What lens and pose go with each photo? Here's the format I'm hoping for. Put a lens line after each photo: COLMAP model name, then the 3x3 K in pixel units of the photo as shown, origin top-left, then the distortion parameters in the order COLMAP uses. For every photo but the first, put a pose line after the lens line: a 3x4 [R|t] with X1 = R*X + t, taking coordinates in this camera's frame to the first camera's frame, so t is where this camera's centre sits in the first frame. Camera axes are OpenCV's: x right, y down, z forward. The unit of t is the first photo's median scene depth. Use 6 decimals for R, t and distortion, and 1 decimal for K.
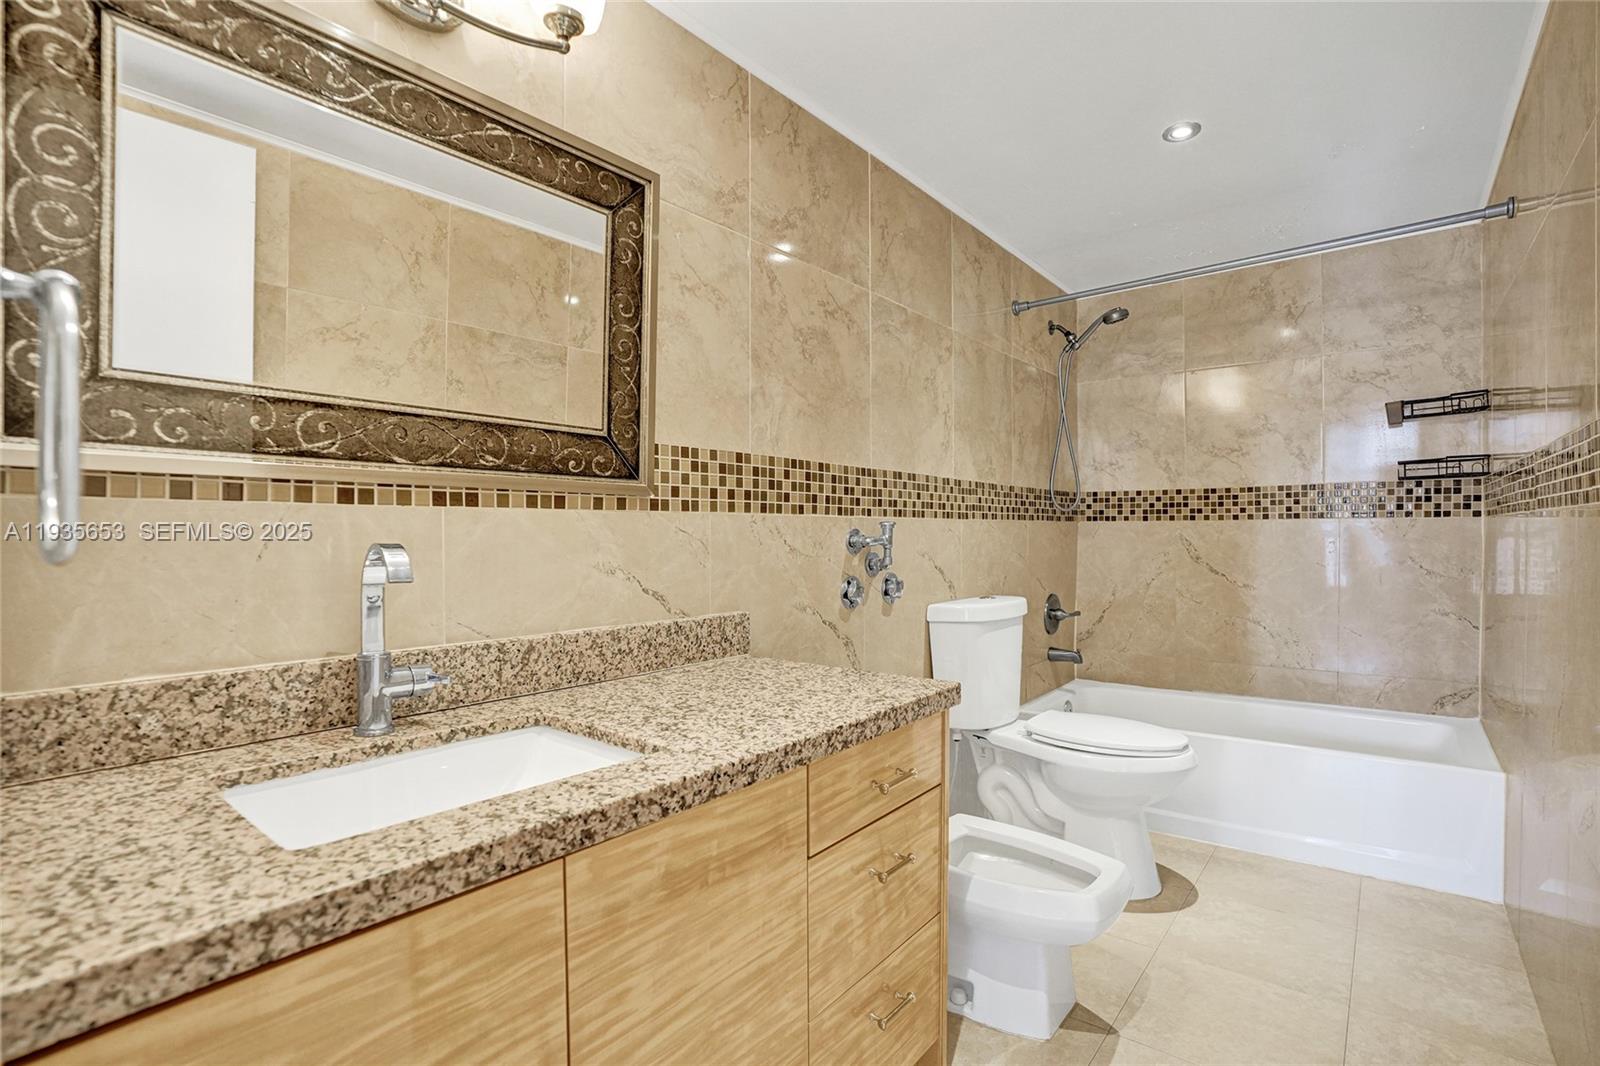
lens RADIAL K [[752.3, 0, 773.3], [0, 752.3, 545.0], [0, 0, 1]] dist [-0.050543, 0.018219]
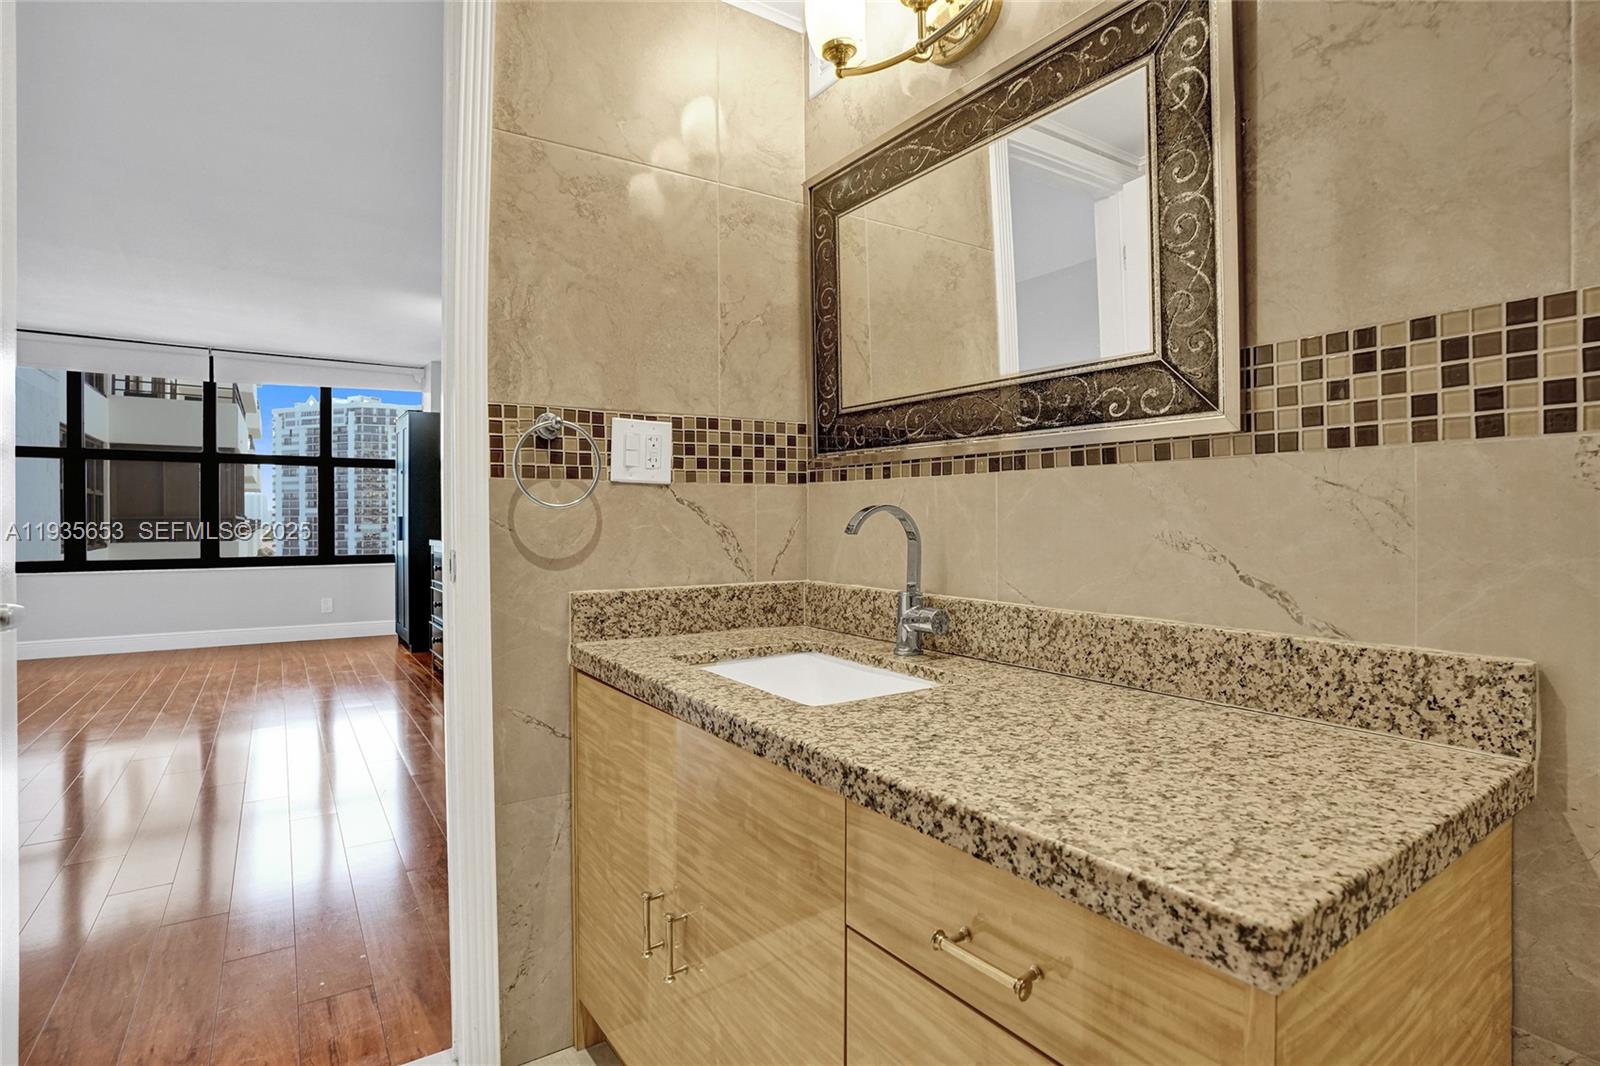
lens RADIAL K [[785.8, 0, 805.2], [0, 785.8, 516.1], [0, 0, 1]] dist [-0.037554, 0.006732]
pose [[-0.252075, 0.004897, -0.967695, 0.668315], [-0.007891, 0.999944, 0.007116, 0.005717], [0.967676, 0.009430, -0.252022, 0.951207]]
